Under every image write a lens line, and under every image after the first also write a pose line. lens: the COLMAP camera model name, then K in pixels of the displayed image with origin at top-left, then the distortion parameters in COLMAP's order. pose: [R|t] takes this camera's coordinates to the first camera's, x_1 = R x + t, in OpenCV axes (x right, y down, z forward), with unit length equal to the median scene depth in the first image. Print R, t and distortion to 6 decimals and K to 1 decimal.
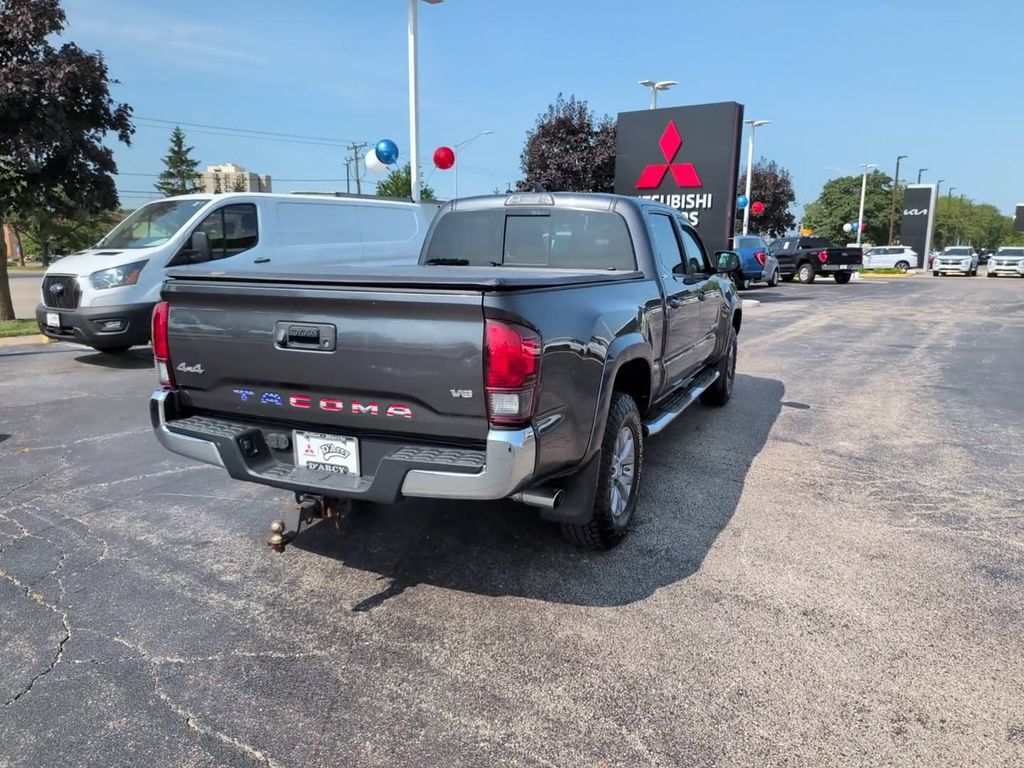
lens RADIAL K [[746.4, 0, 517.6], [0, 746.4, 388.1], [0, 0, 1]] dist [0.066853, -0.110277]
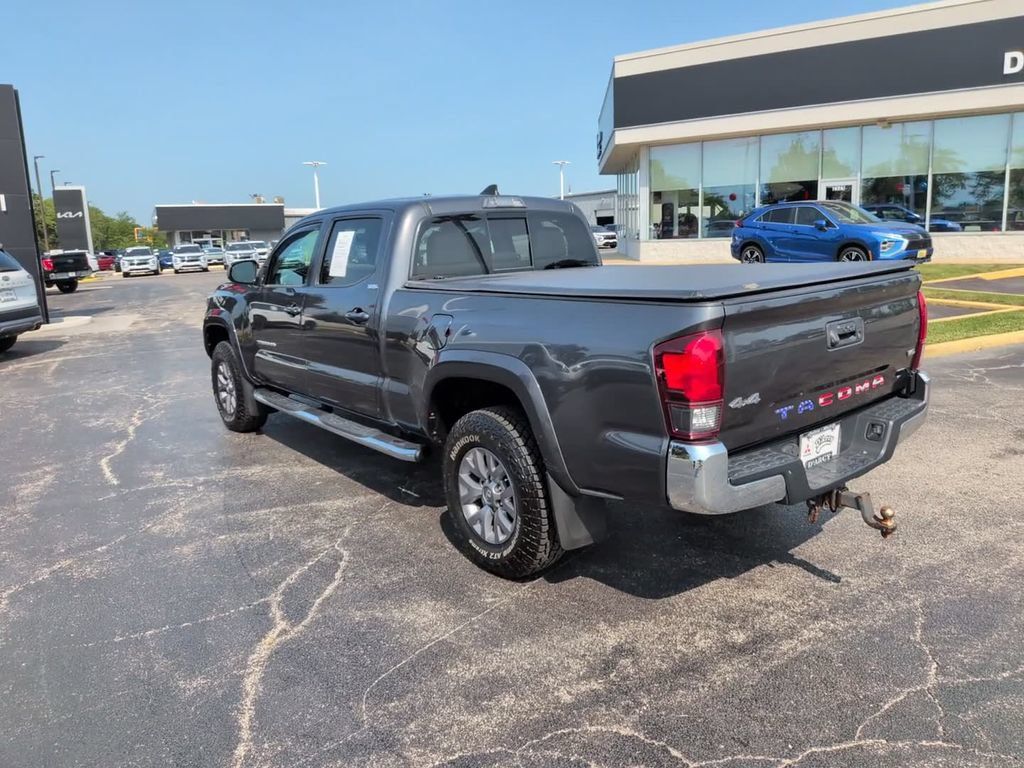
lens RADIAL K [[744.9, 0, 545.9], [0, 744.9, 352.3], [0, 0, 1]] dist [0.073420, -0.100584]
pose [[0.448388, -0.171368, 0.877258, -0.996514], [0.213483, 0.973577, 0.081067, -0.154662], [-0.867970, 0.150931, 0.473125, 0.617906]]
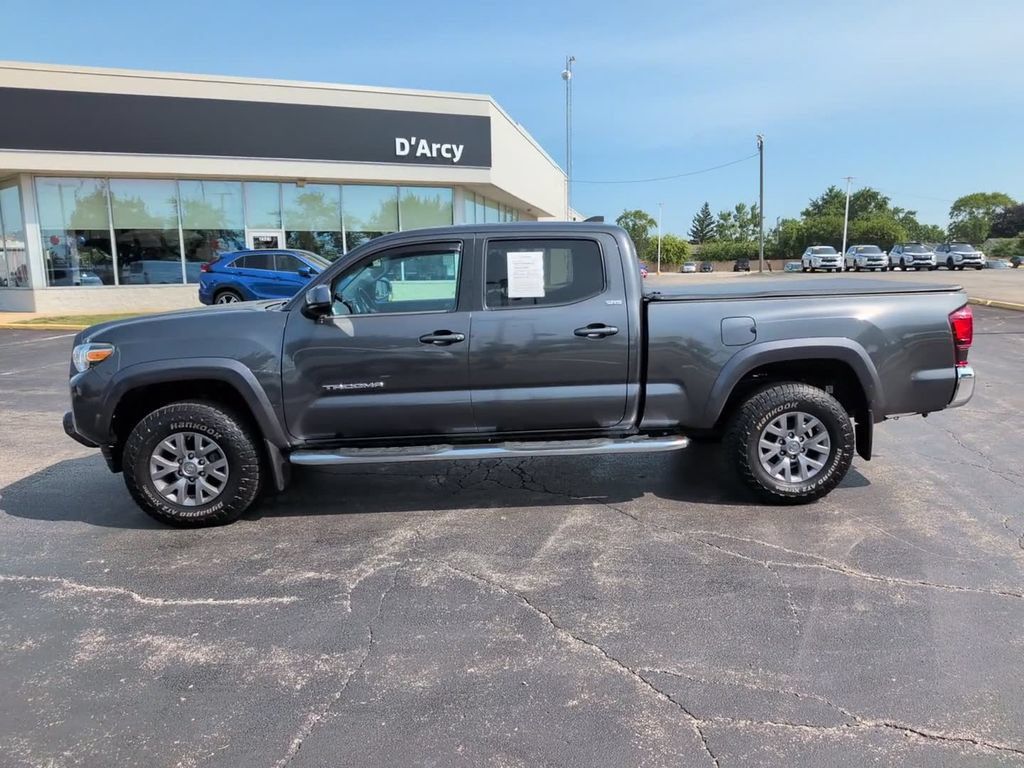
lens RADIAL K [[746.4, 0, 517.6], [0, 746.4, 388.1], [0, 0, 1]] dist [0.066853, -0.110277]
pose [[-0.468086, -0.145100, 0.871689, -1.096856], [0.183262, 0.949042, 0.256386, -0.400988], [-0.864471, 0.279758, -0.417642, 1.945461]]
